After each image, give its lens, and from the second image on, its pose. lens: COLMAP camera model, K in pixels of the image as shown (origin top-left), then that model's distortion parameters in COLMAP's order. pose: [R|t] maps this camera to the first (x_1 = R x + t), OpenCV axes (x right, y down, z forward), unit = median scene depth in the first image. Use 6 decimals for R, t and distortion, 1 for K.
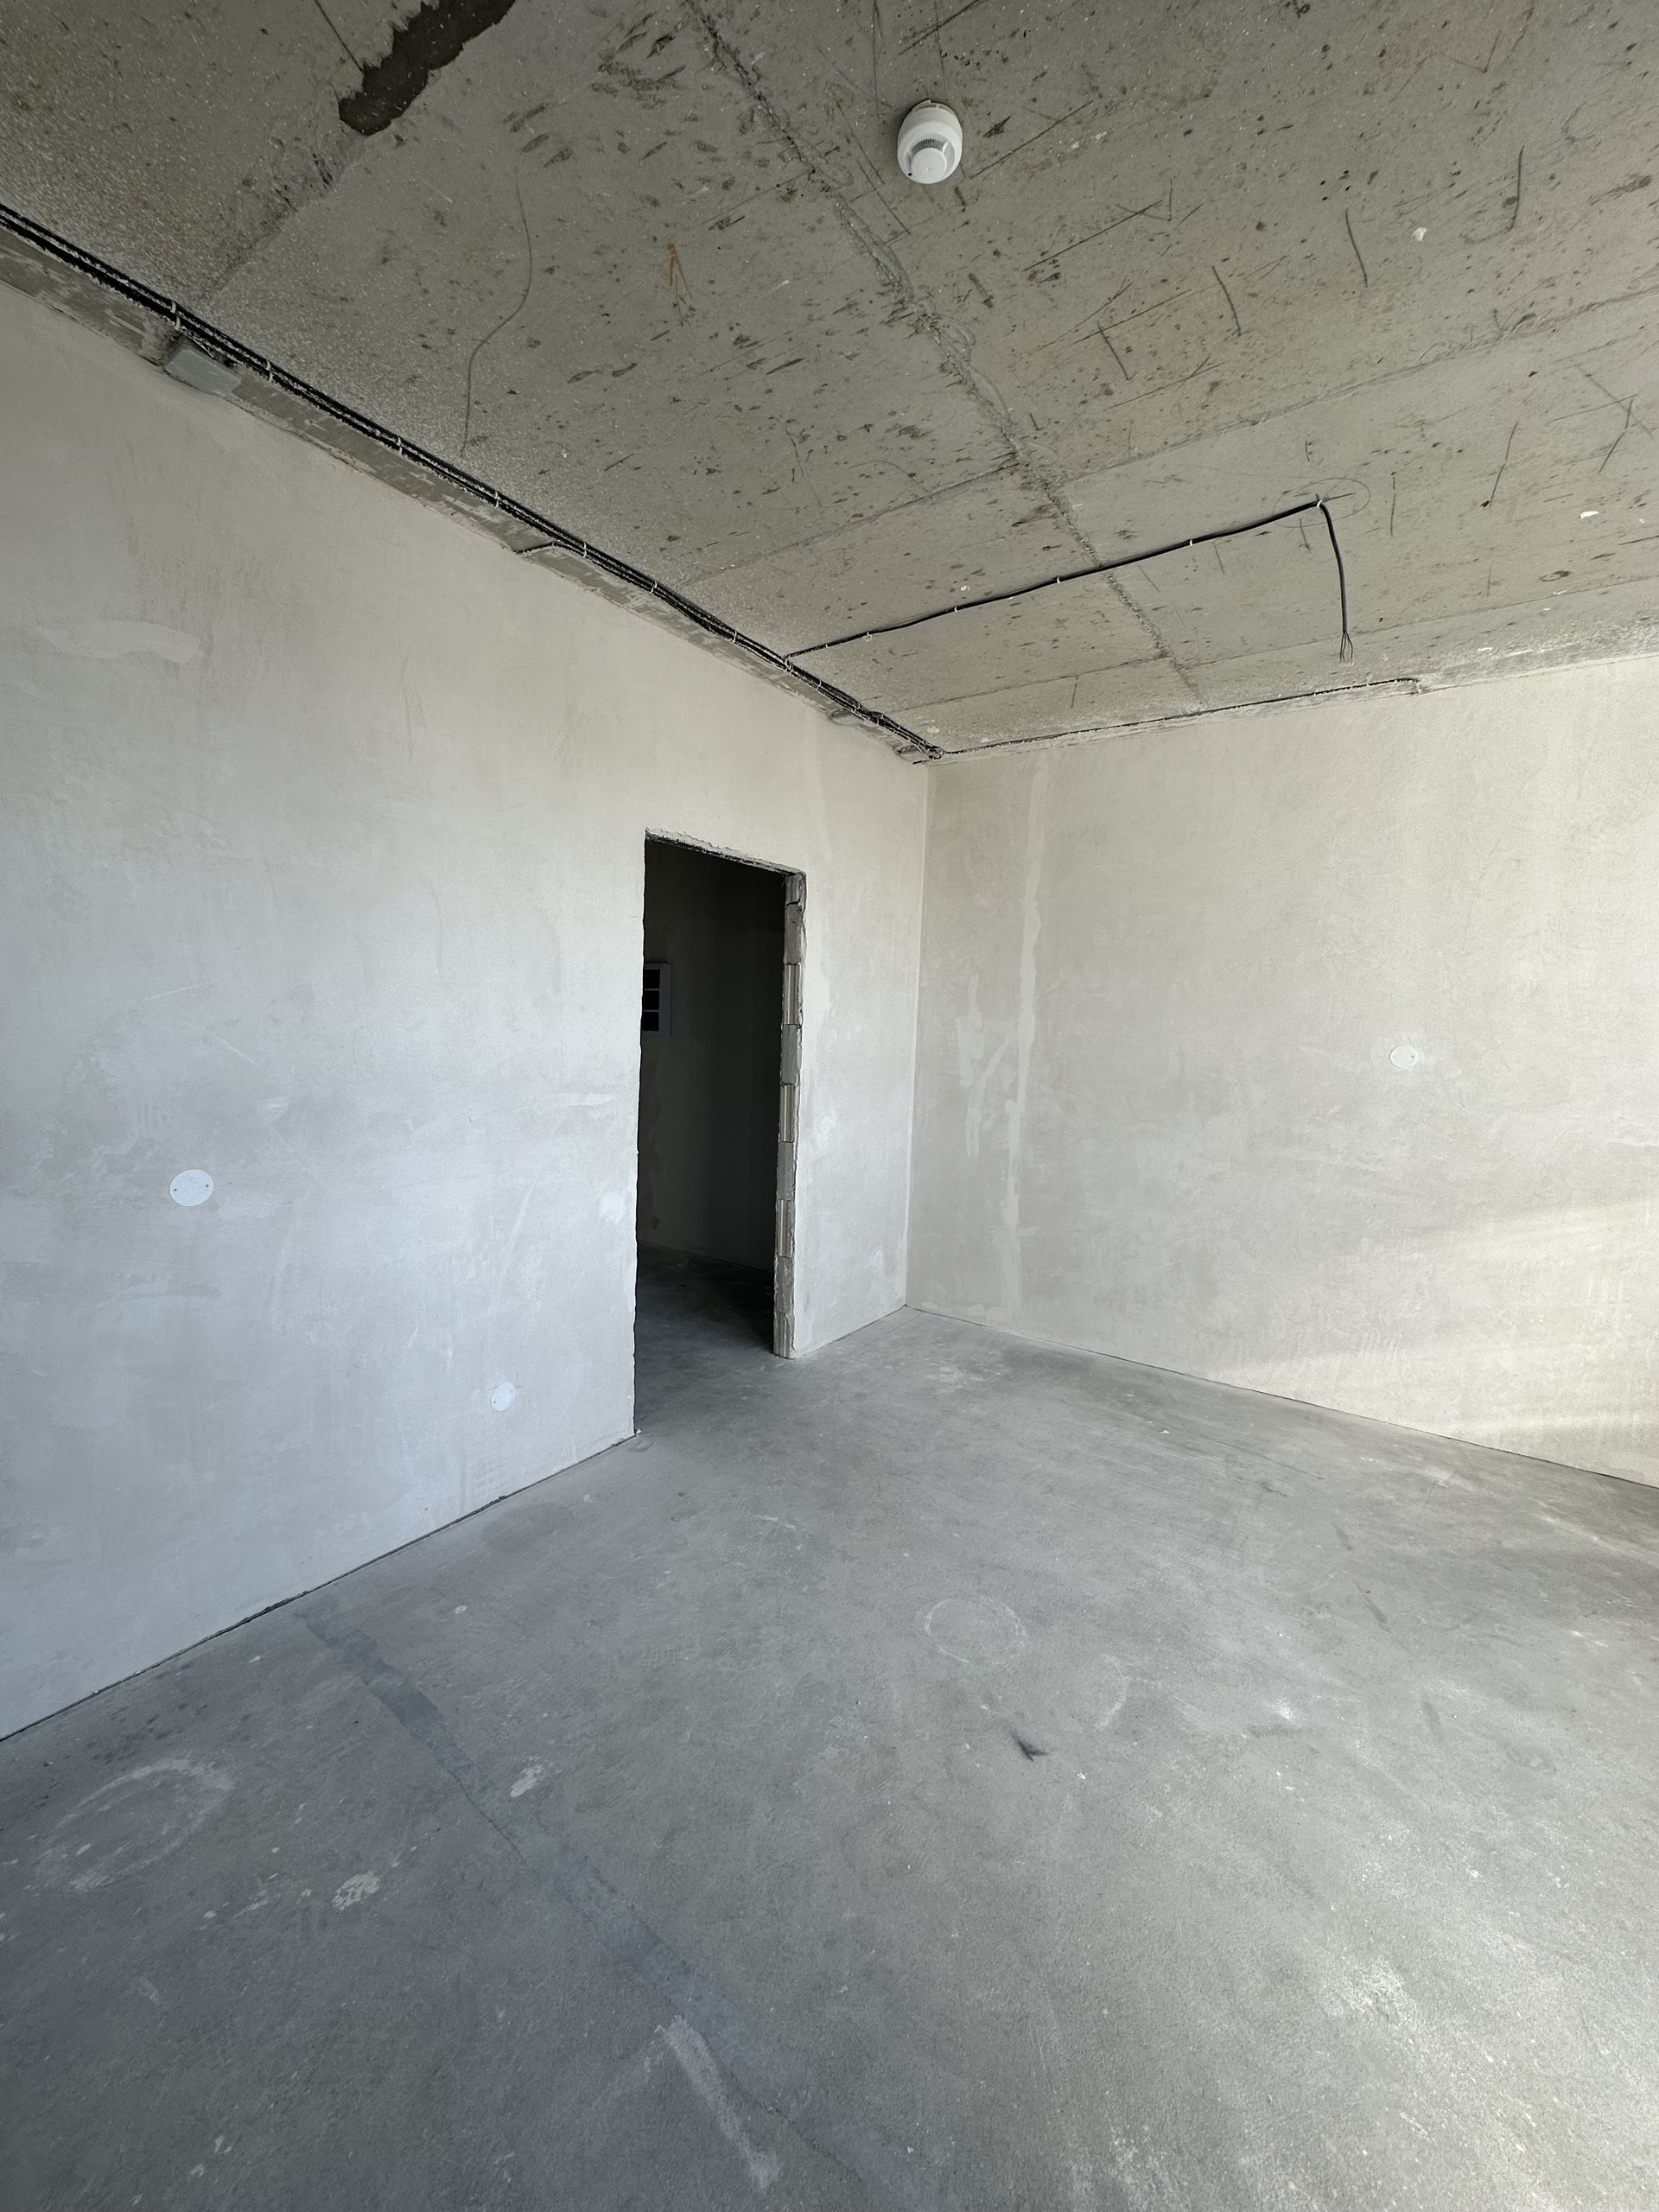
lens RADIAL K [[878.0, 0, 831.6], [0, 878.0, 1106.1], [0, 0, 1]] dist [-0.001368, -0.000158]
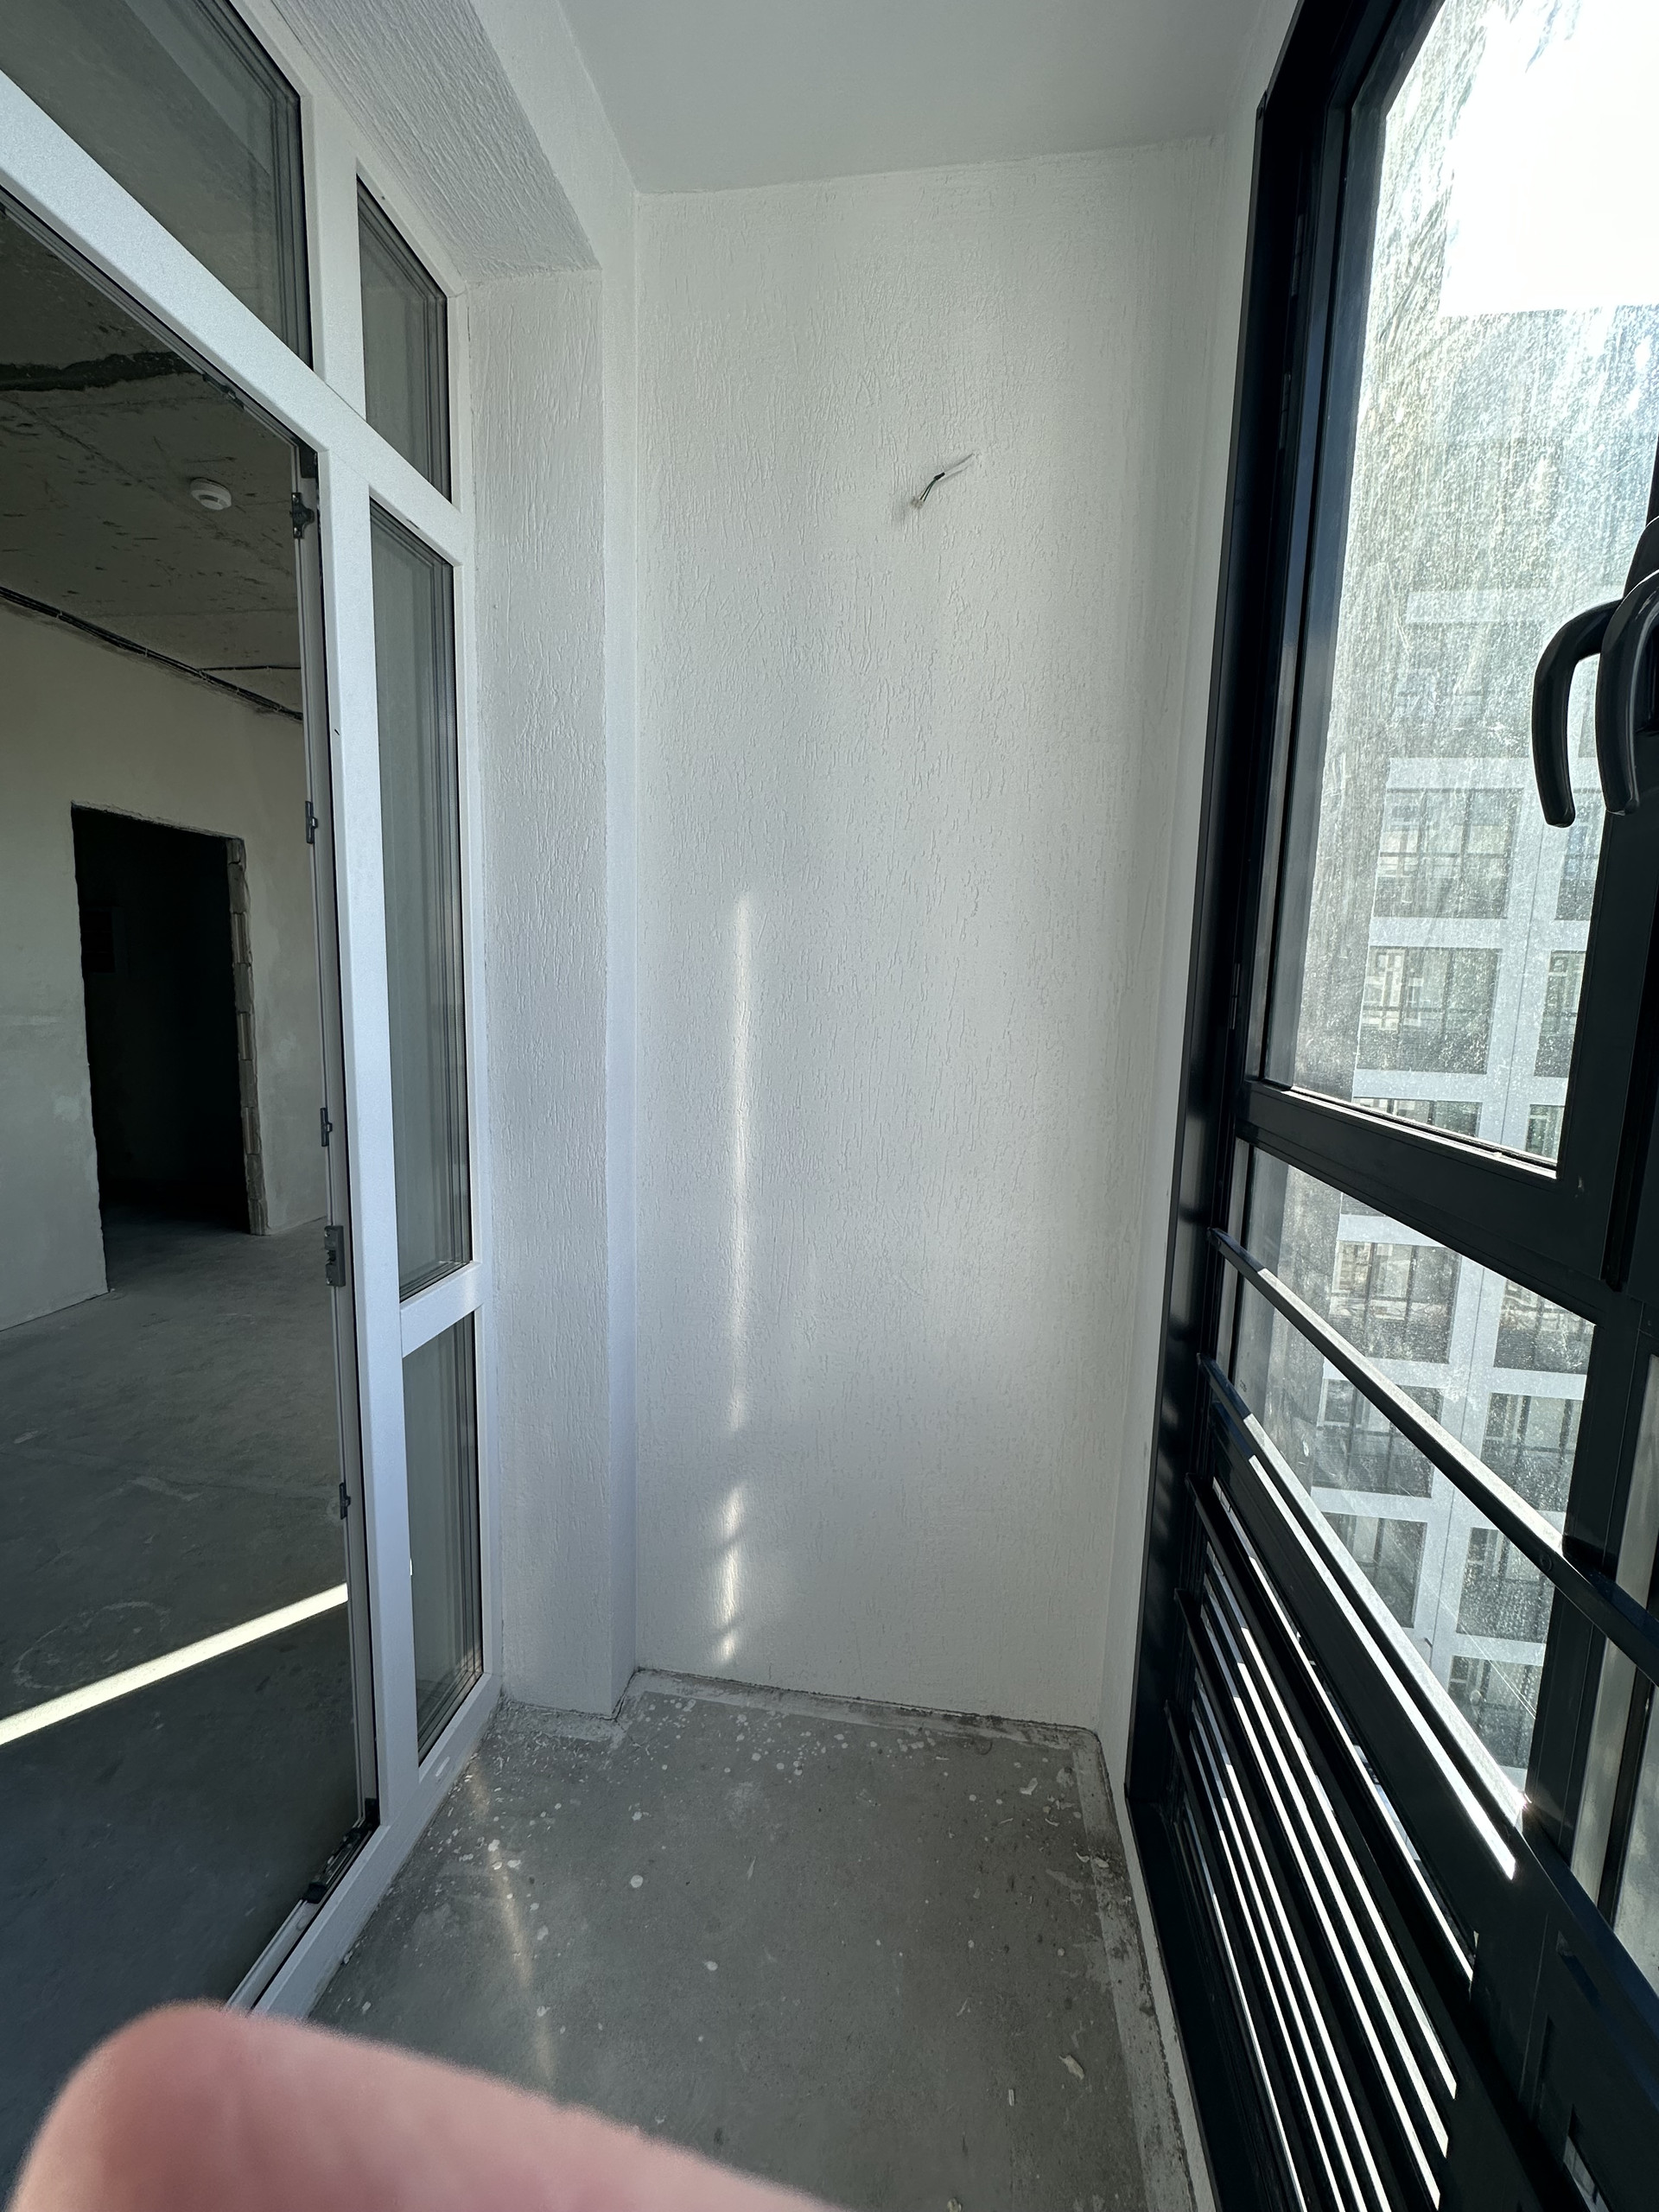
lens RADIAL K [[878.0, 0, 826.7], [0, 878.0, 1104.5], [0, 0, 1]] dist [-0.001368, -0.000158]
pose [[0.893561, -0.067596, 0.443823, 0.177928], [0.043466, 0.996981, 0.064332, 0.084295], [-0.446832, -0.038194, 0.893802, -0.654143]]
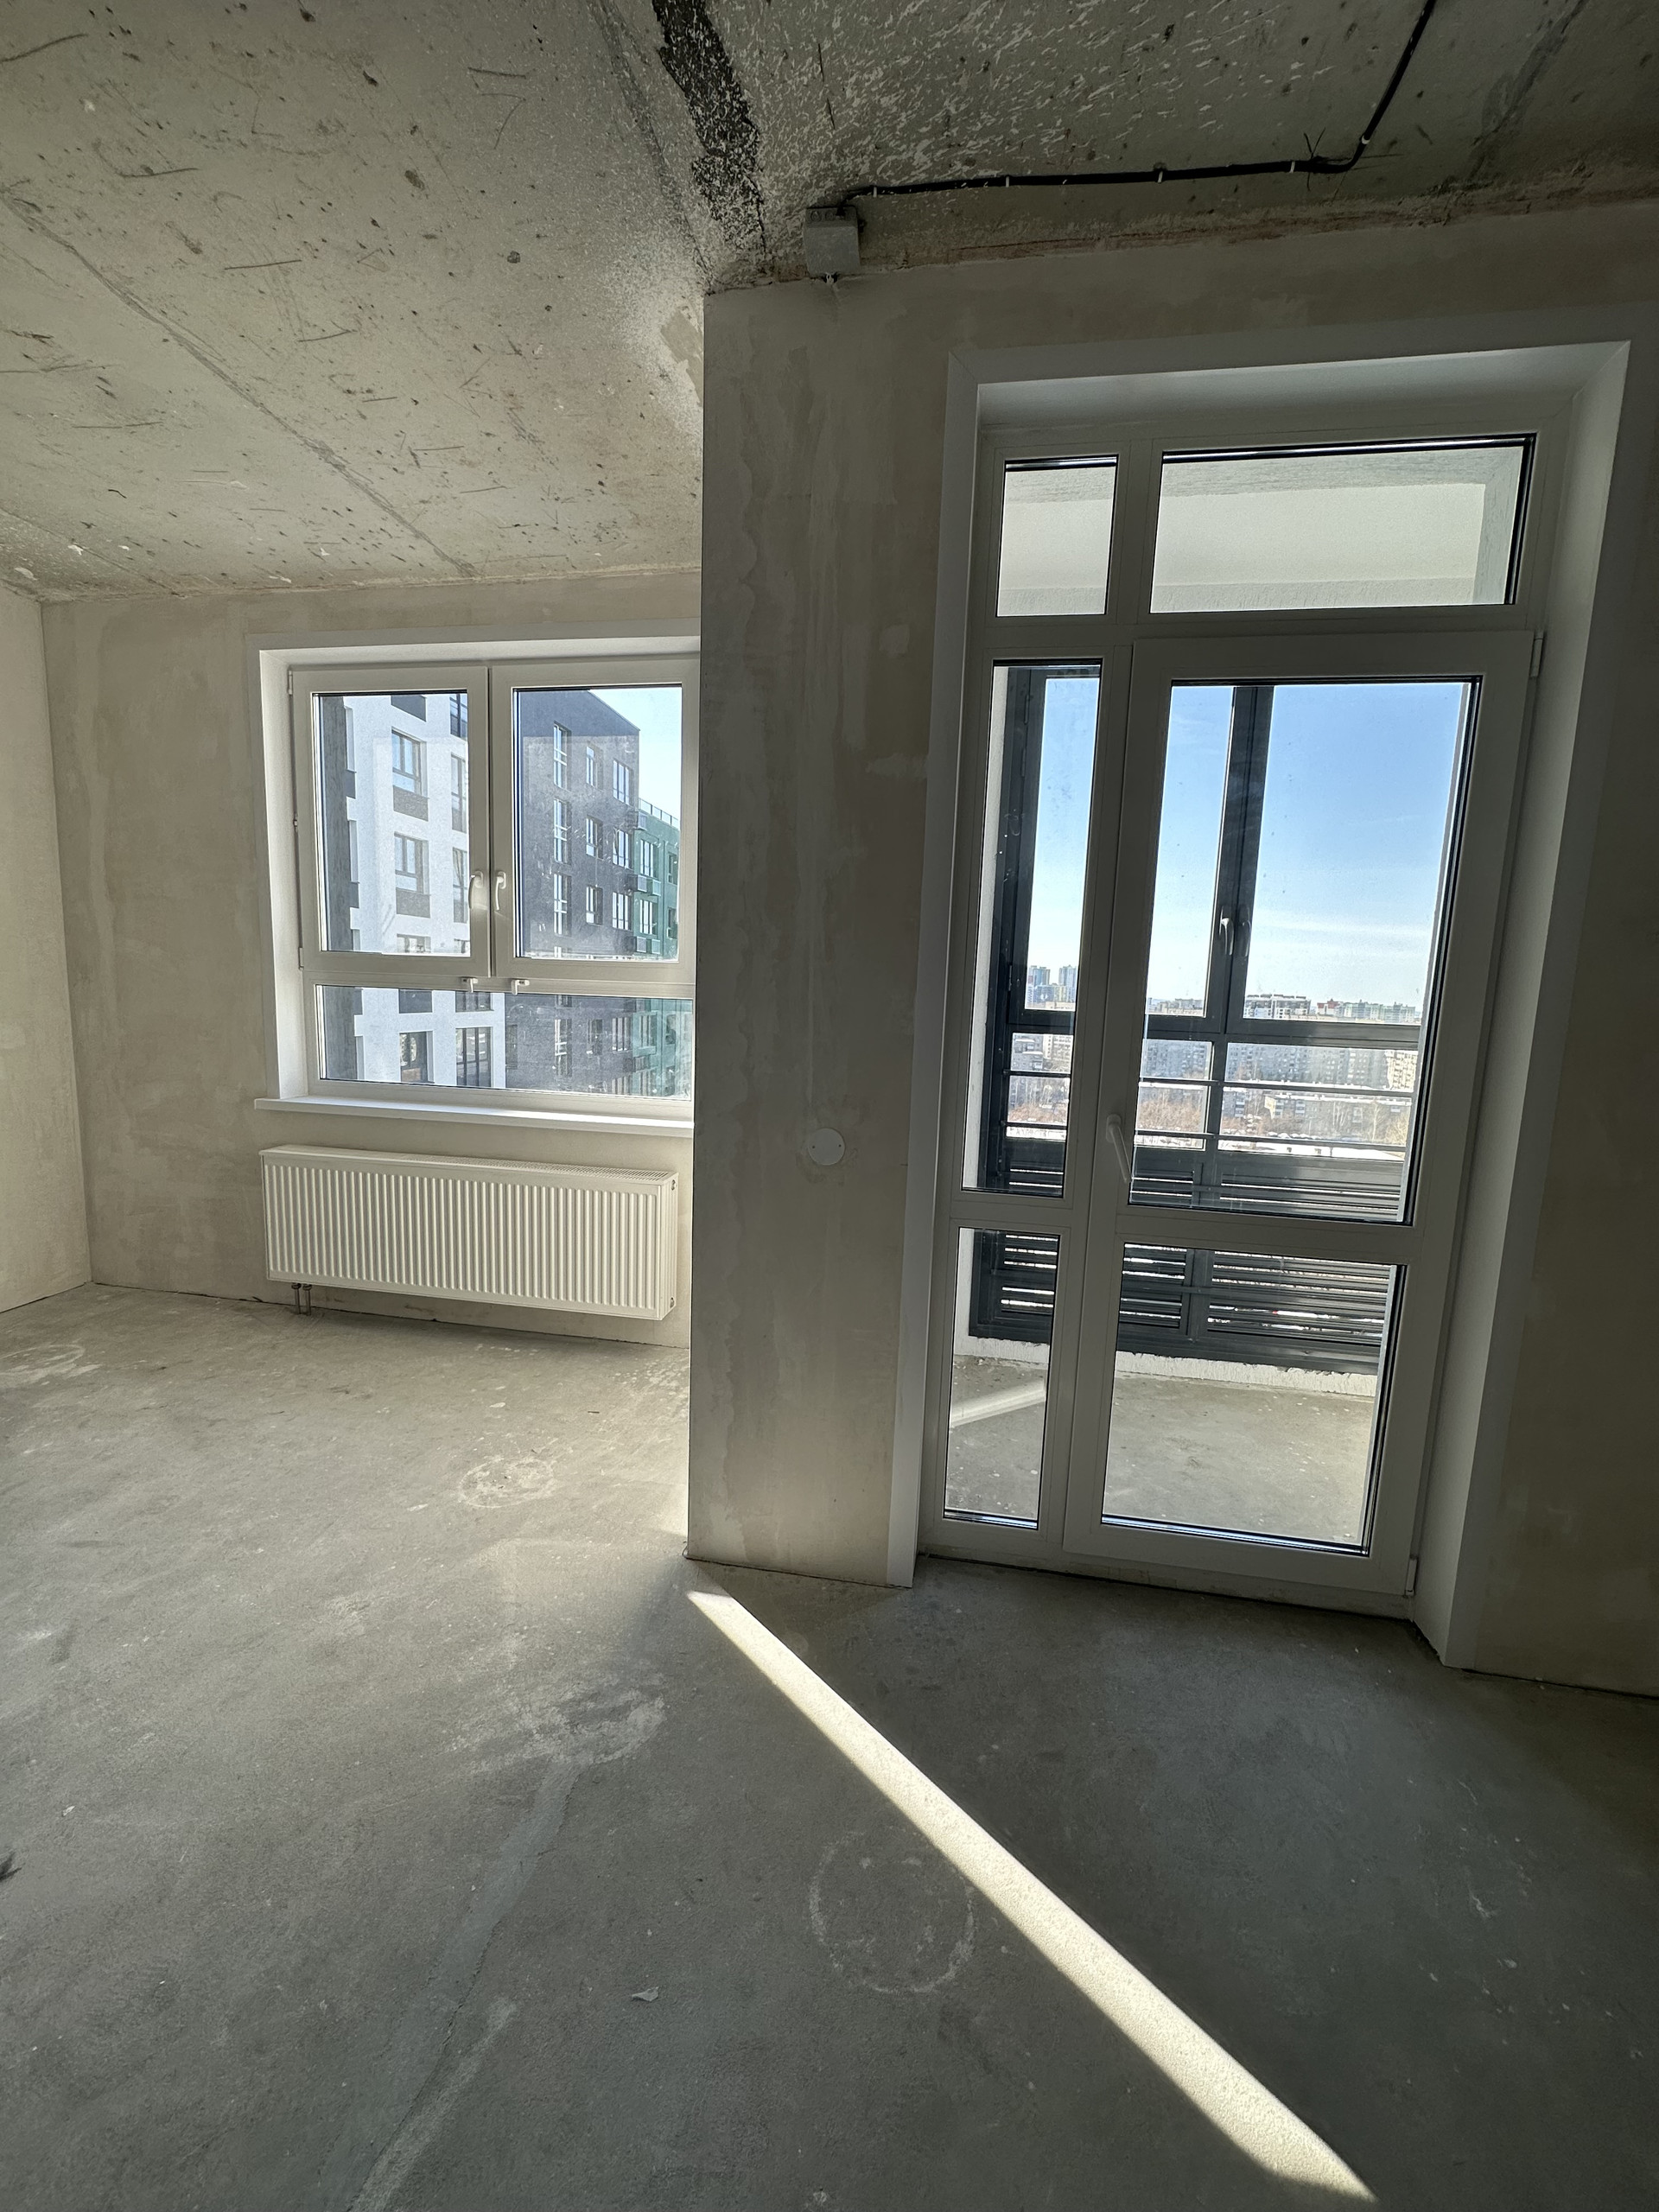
lens RADIAL K [[878.0, 0, 833.2], [0, 878.0, 1107.5], [0, 0, 1]] dist [-0.001368, -0.000158]
pose [[-0.429417, -0.169361, 0.887084, -0.418575], [0.031245, 0.978884, 0.202013, -0.016878], [-0.902565, 0.114465, -0.415058, 0.402853]]
